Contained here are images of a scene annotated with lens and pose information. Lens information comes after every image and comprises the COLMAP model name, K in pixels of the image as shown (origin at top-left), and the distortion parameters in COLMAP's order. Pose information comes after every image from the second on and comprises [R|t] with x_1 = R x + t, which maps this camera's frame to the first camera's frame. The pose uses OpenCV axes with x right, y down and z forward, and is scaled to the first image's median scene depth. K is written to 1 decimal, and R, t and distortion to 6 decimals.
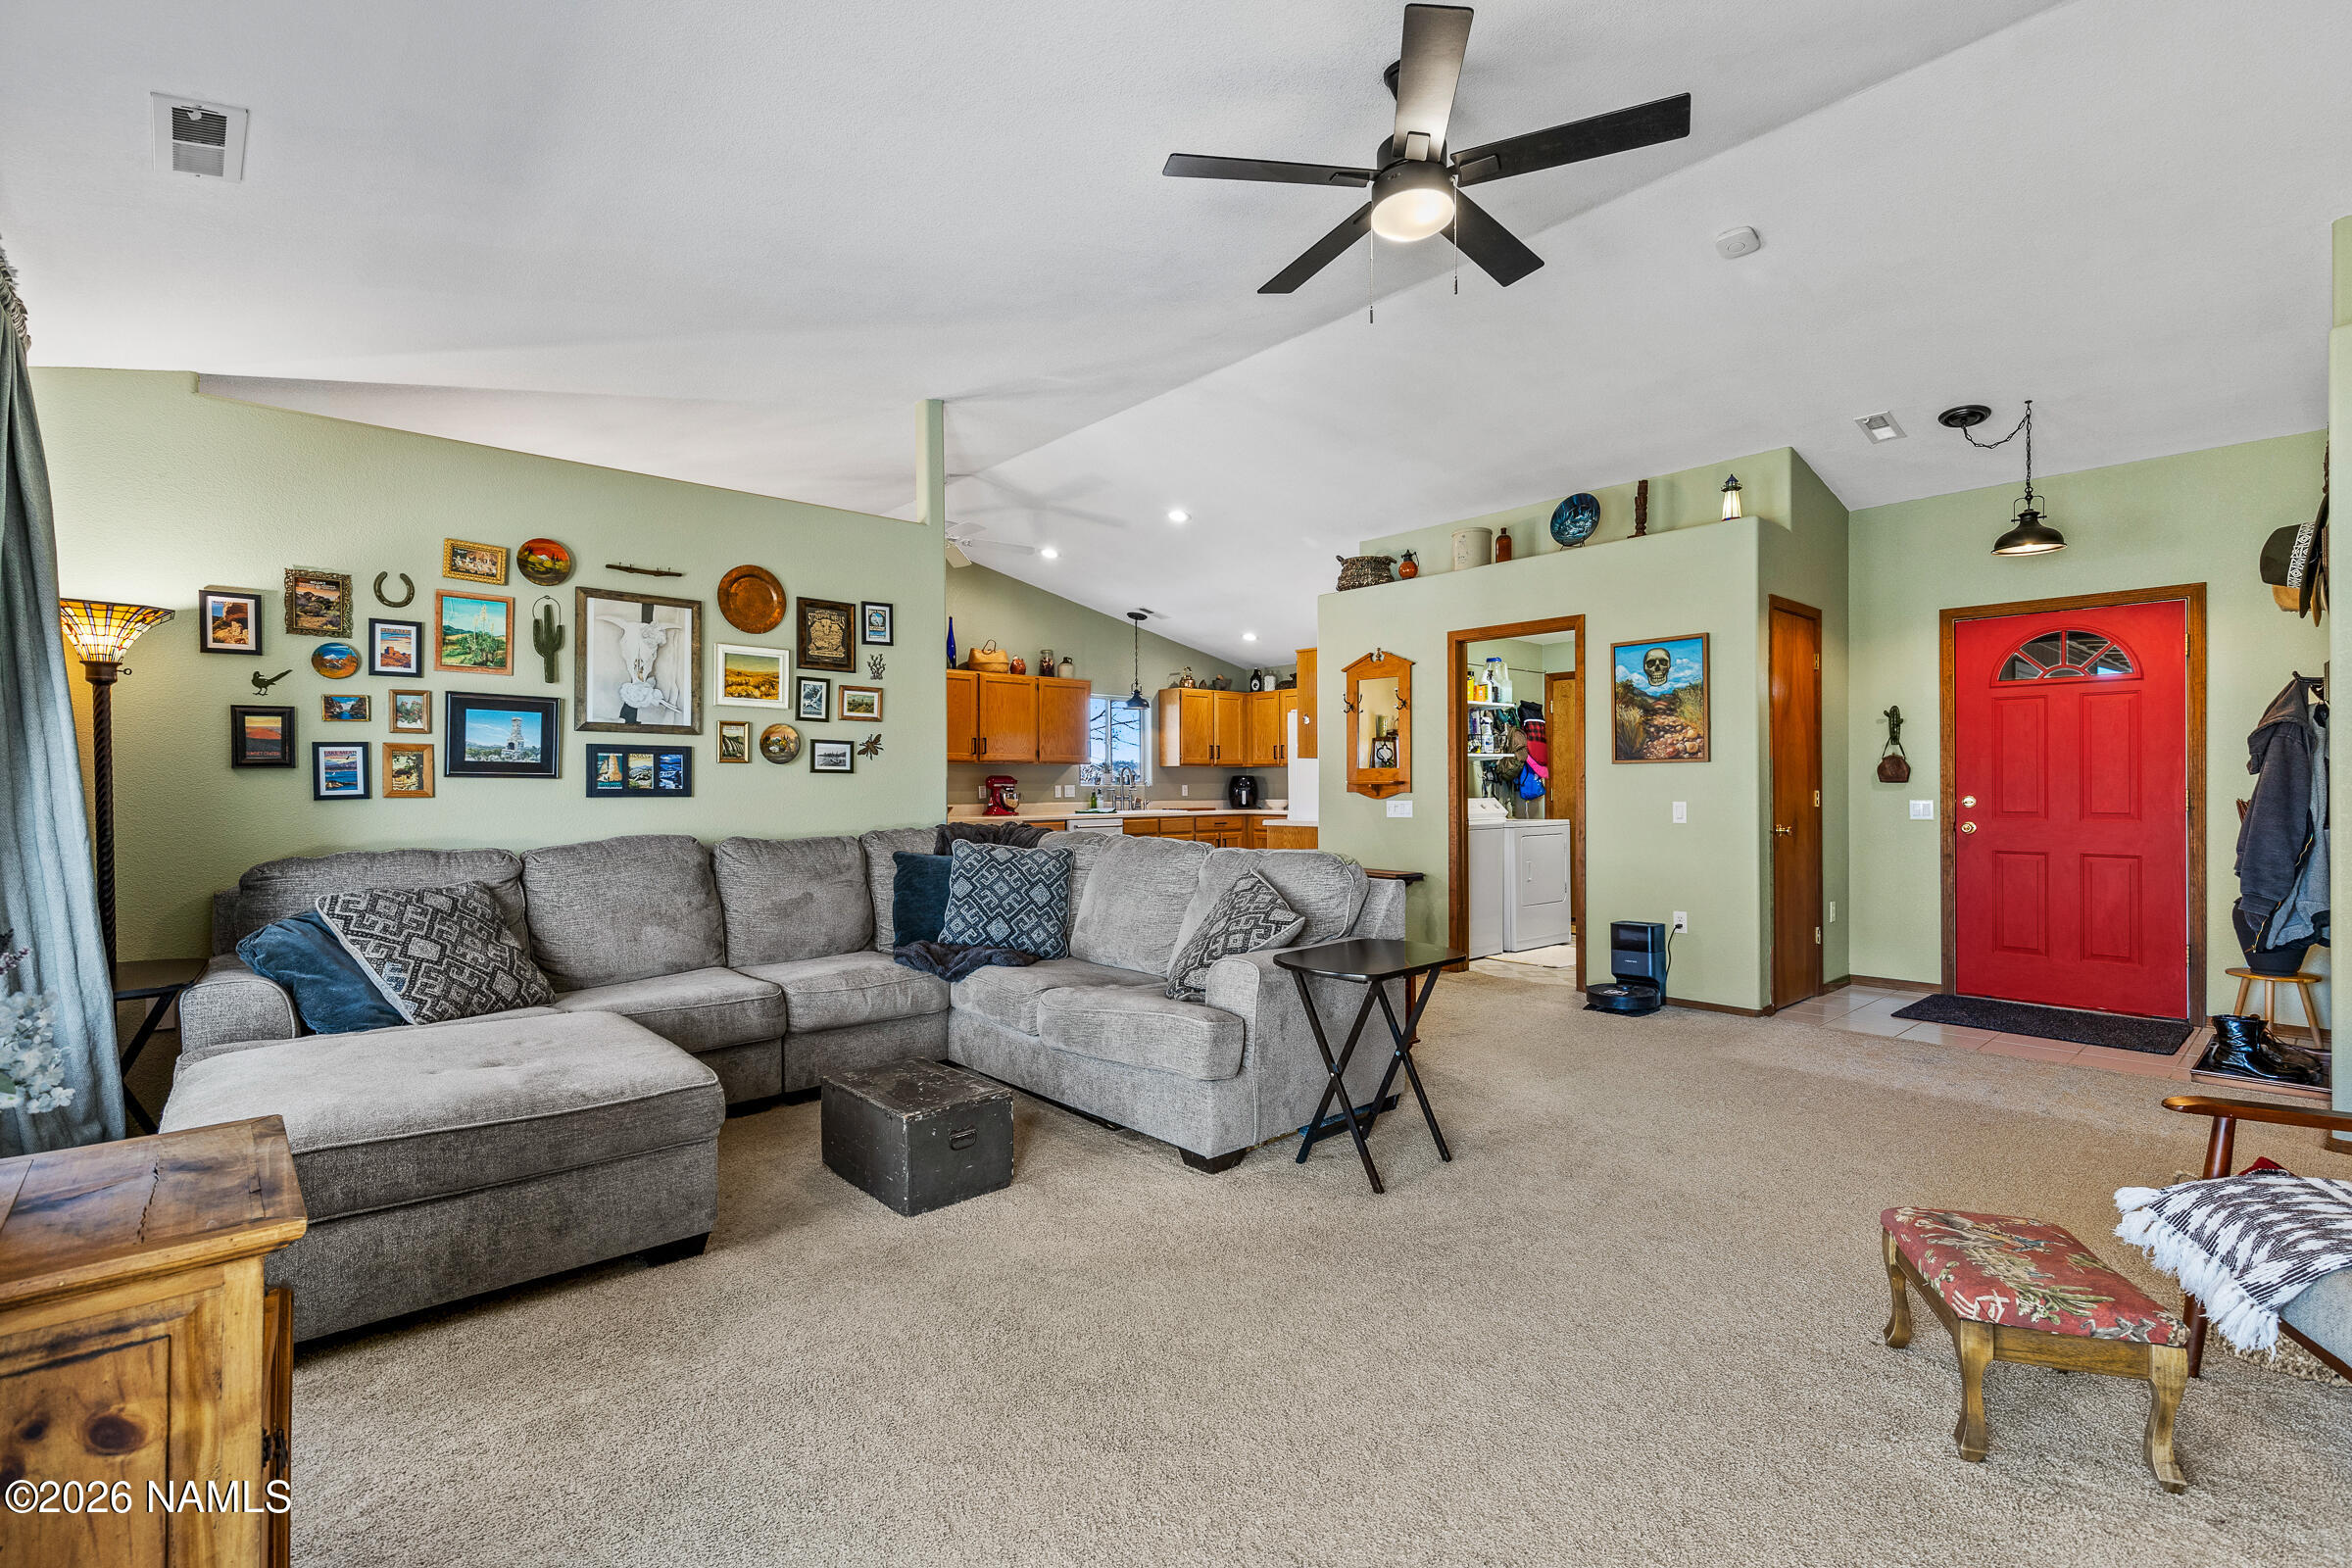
lens RADIAL K [[1059.5, 0, 1179.5], [0, 1059.5, 794.9], [0, 0, 1]] dist [-0.000026, 0.001036]
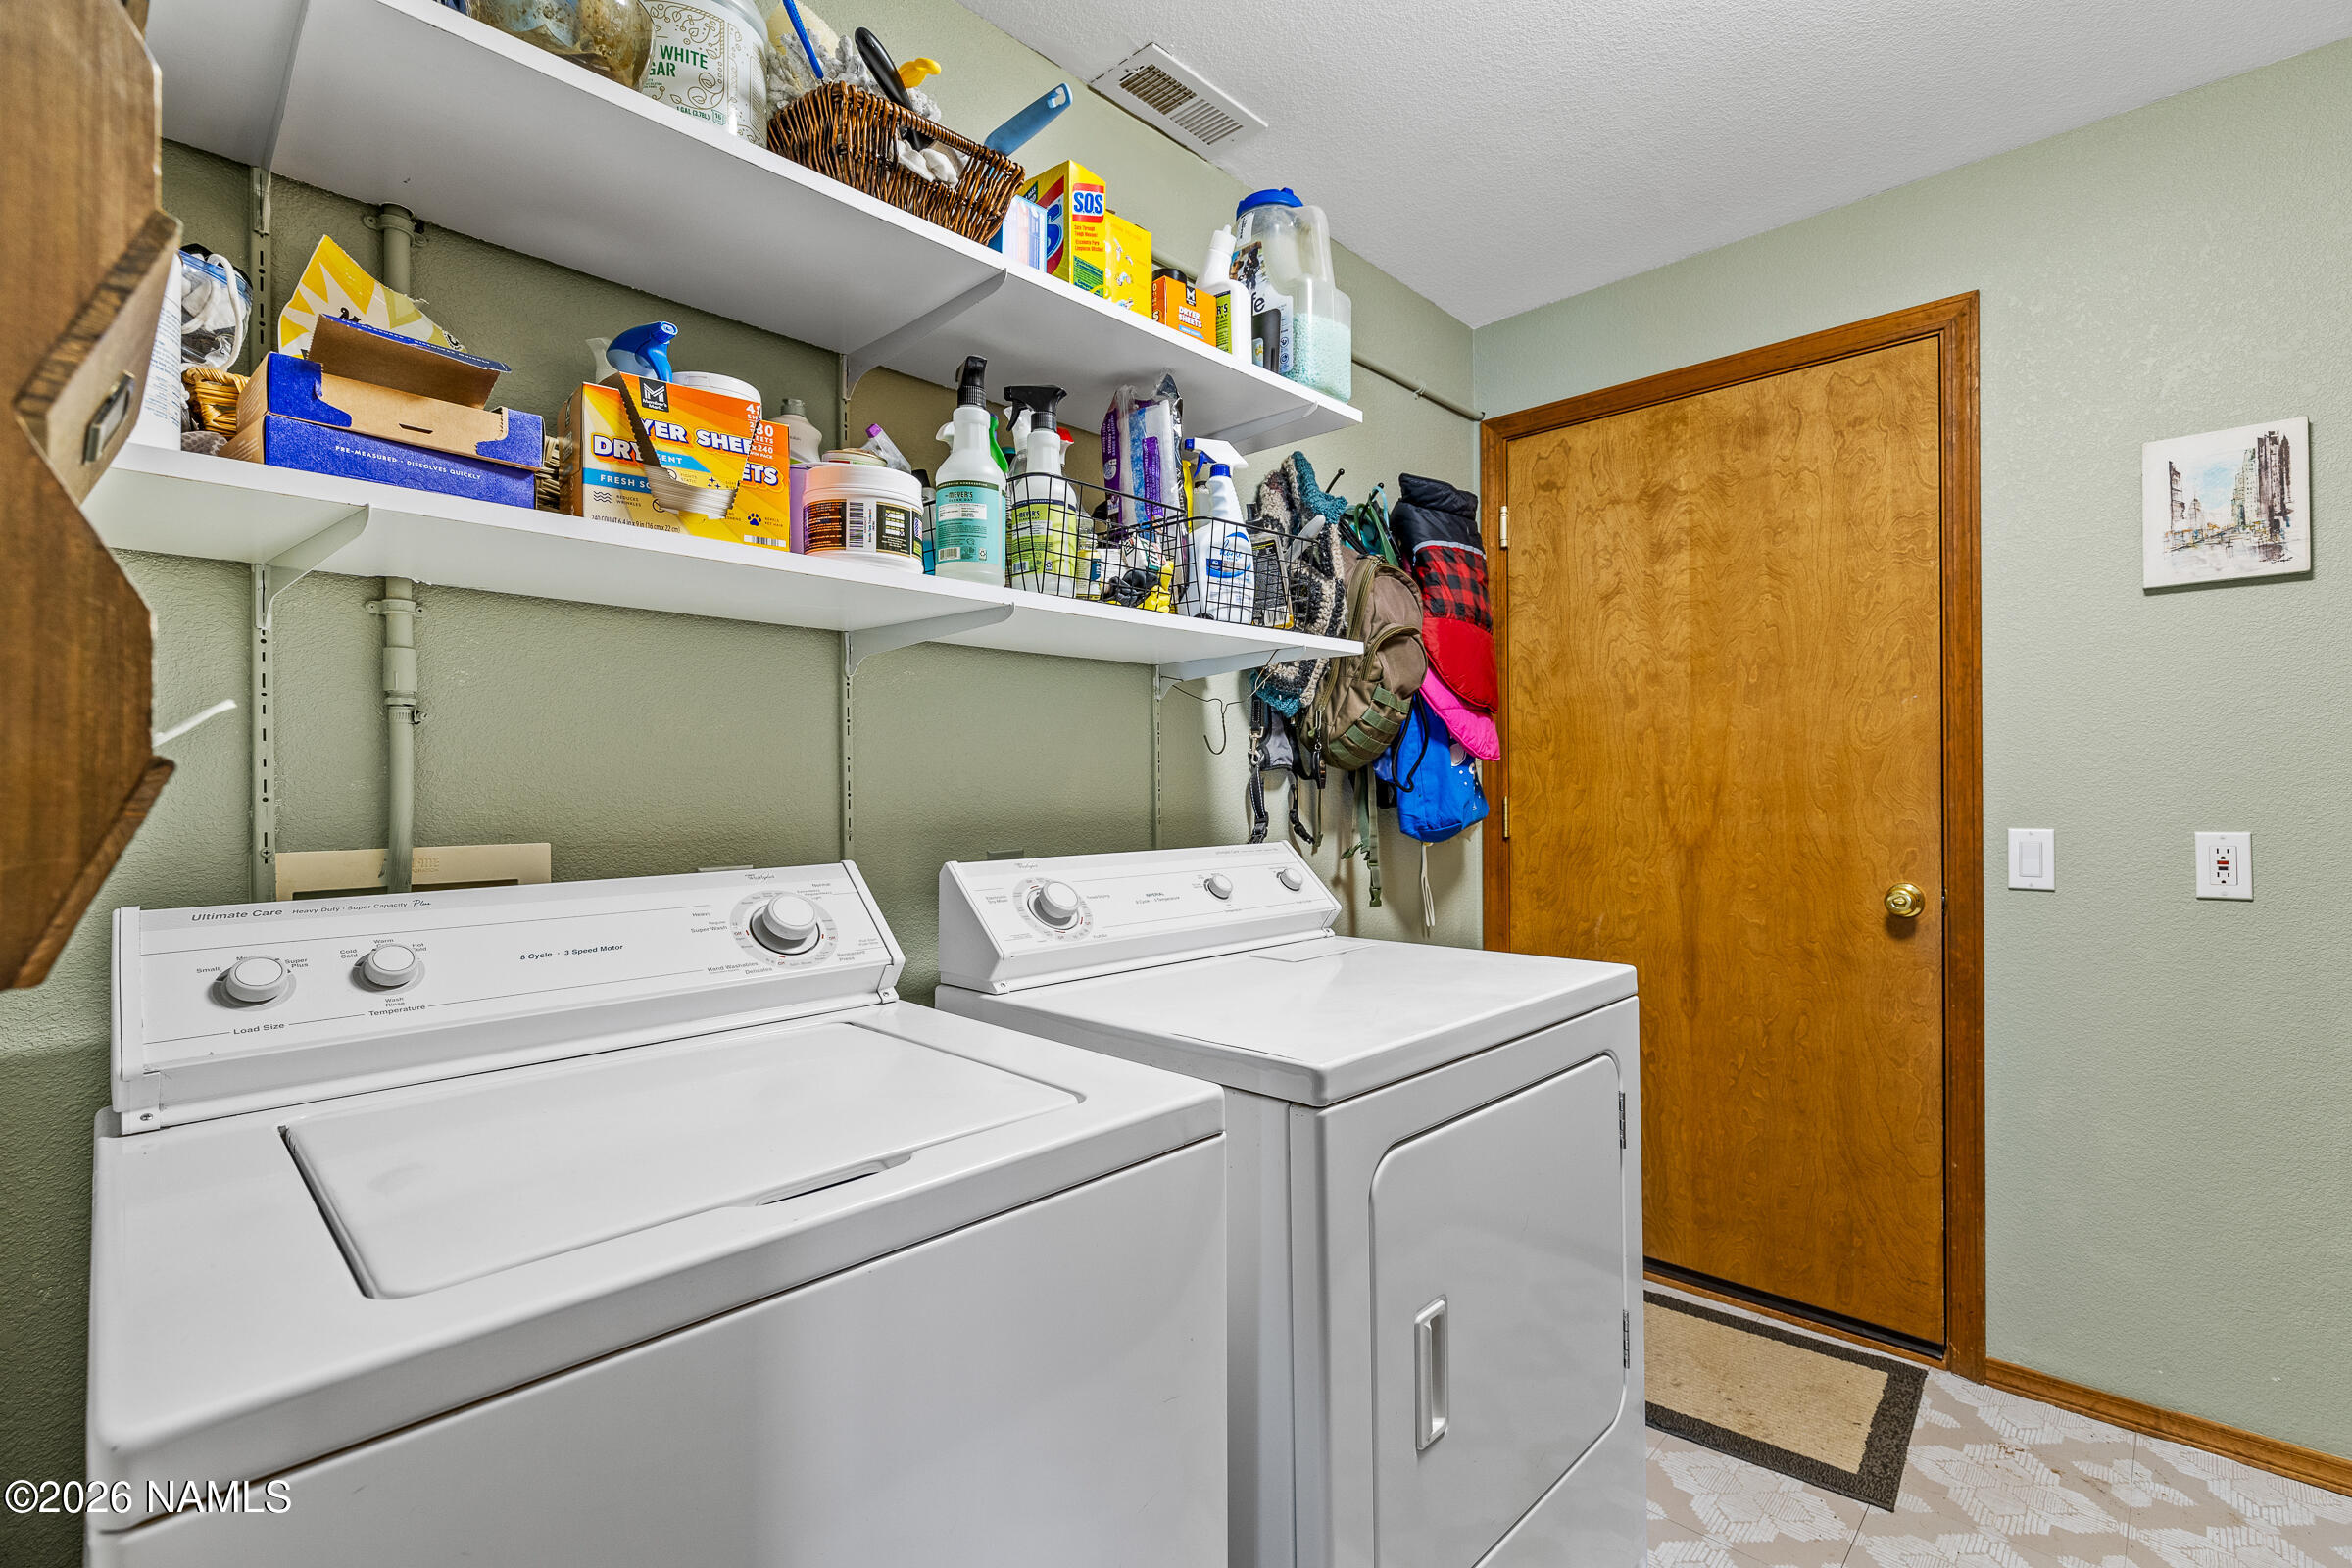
lens RADIAL K [[1059.5, 0, 1179.5], [0, 1059.5, 794.9], [0, 0, 1]] dist [-0.000026, 0.001036]
pose [[0.996332, -0.003339, 0.085509, 0.247320], [0.003761, 0.999982, -0.004771, -0.006344], [-0.085492, 0.005075, 0.996326, 0.749842]]
